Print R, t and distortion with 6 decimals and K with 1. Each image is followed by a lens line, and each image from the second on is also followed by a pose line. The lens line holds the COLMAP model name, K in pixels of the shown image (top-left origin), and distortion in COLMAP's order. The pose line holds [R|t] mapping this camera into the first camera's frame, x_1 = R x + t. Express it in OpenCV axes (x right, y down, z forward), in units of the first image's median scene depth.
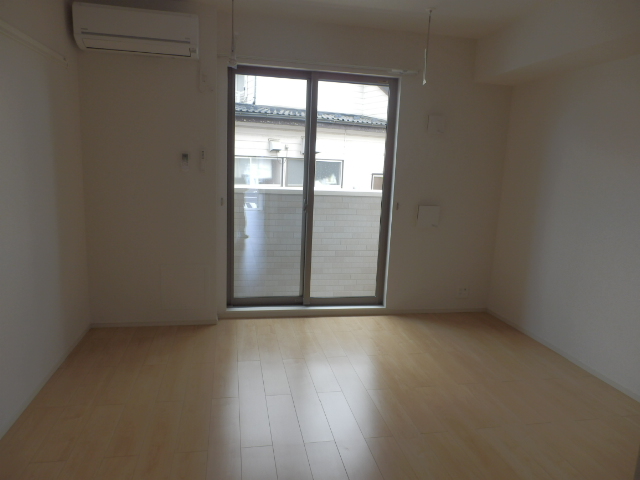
lens RADIAL K [[450.9, 0, 319.7], [0, 450.9, 236.5], [0, 0, 1]] dist [-0.004247, 0.004296]
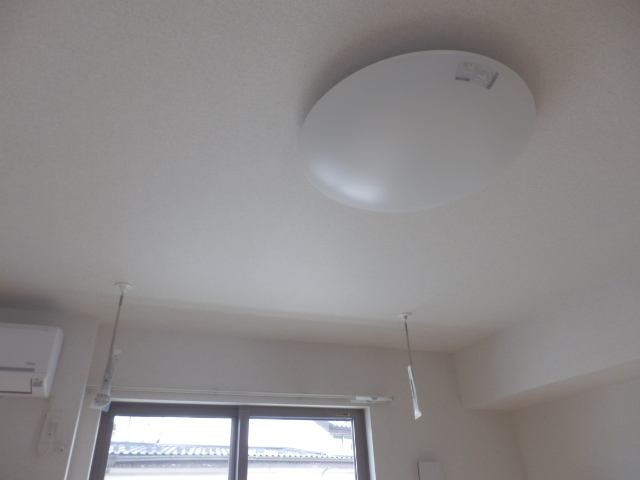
lens RADIAL K [[450.9, 0, 317.4], [0, 450.9, 238.8], [0, 0, 1]] dist [-0.004247, 0.004296]
pose [[0.984540, 0.012724, 0.174695, -0.023327], [0.100725, 0.774827, -0.624097, -0.129165], [-0.143300, 0.632045, 0.761567, 0.317506]]
